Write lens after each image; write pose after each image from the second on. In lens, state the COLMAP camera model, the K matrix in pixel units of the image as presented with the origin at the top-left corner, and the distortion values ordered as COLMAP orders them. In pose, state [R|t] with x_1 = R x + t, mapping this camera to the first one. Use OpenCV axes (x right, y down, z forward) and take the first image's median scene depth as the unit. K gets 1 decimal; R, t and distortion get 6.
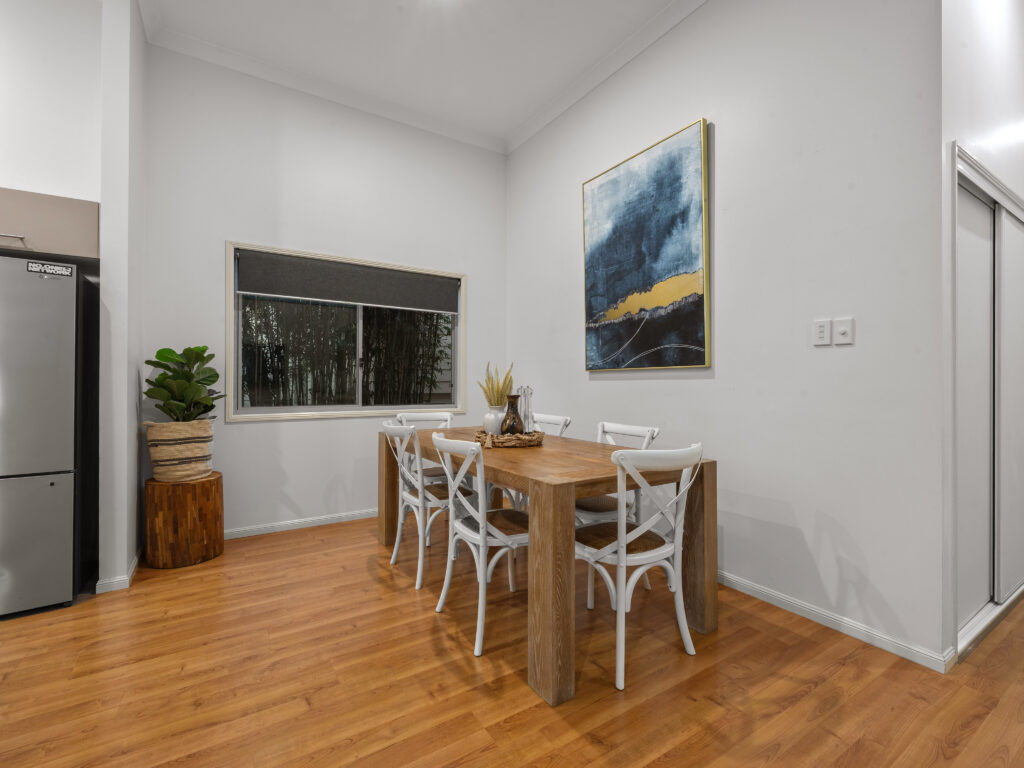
lens RADIAL K [[453.9, 0, 512.0], [0, 453.9, 384.0], [0, 0, 1]] dist [-0.003976, -0.000130]
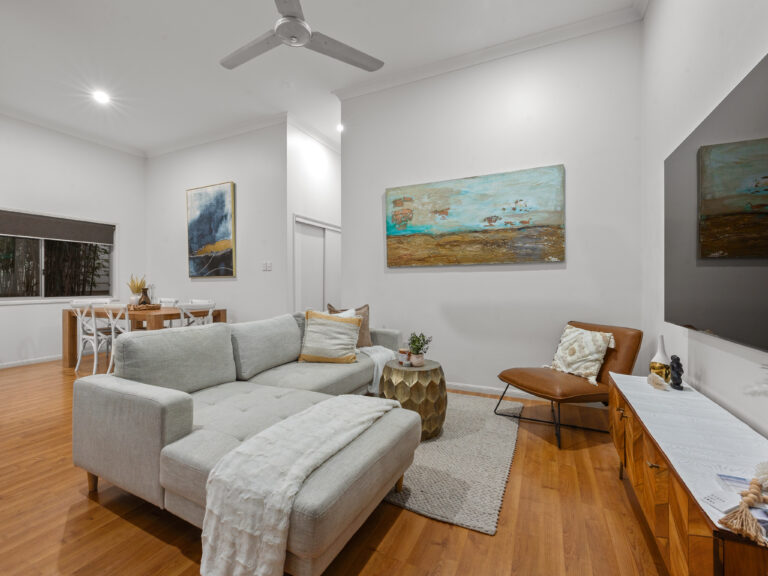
lens RADIAL K [[342.3, 0, 378.9], [0, 342.3, 286.2], [0, 0, 1]] dist [-0.003261, -0.000319]
pose [[0.853183, -0.007921, 0.521552, 0.102049], [0.006218, 0.999968, 0.005016, 0.011572], [-0.521575, -0.001037, 0.853205, -1.018372]]
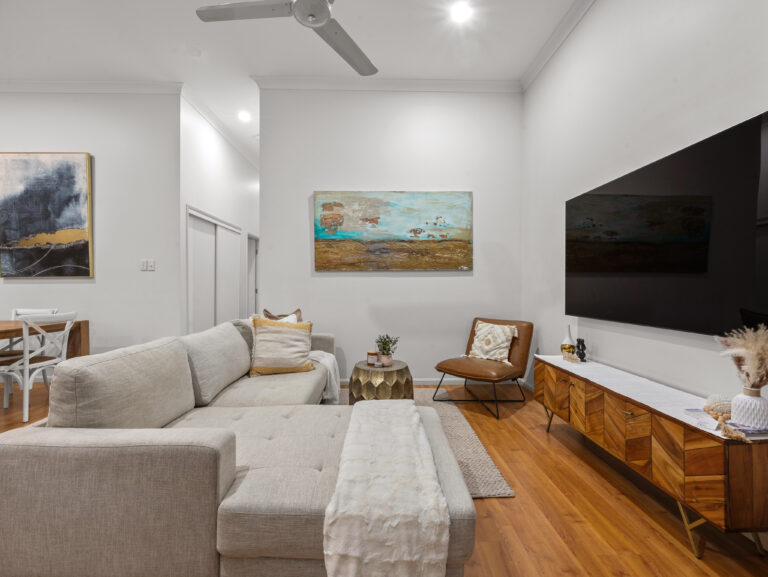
lens RADIAL K [[328.9, 0, 380.3], [0, 328.9, 289.1], [0, 0, 1]] dist [-0.002810, 0.000050]
pose [[0.523432, -0.007951, 0.852030, -0.124566], [0.003396, 0.999968, 0.007245, 0.006987], [-0.852061, -0.000899, 0.523442, -0.769949]]
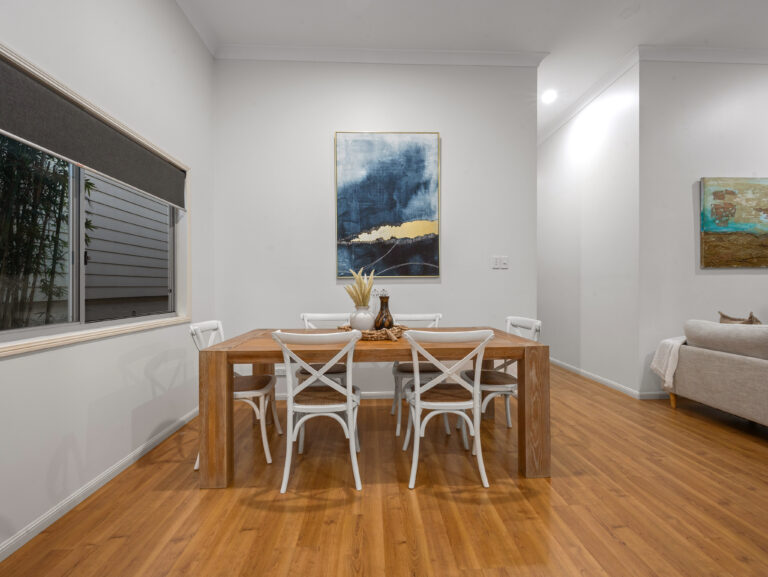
lens RADIAL K [[328.9, 0, 380.3], [0, 328.9, 289.1], [0, 0, 1]] dist [-0.002810, 0.000050]
pose [[0.508177, -0.011465, 0.861176, -0.698864], [0.009563, 0.999925, 0.007669, -0.002323], [-0.861200, 0.004338, 0.508248, 0.502080]]
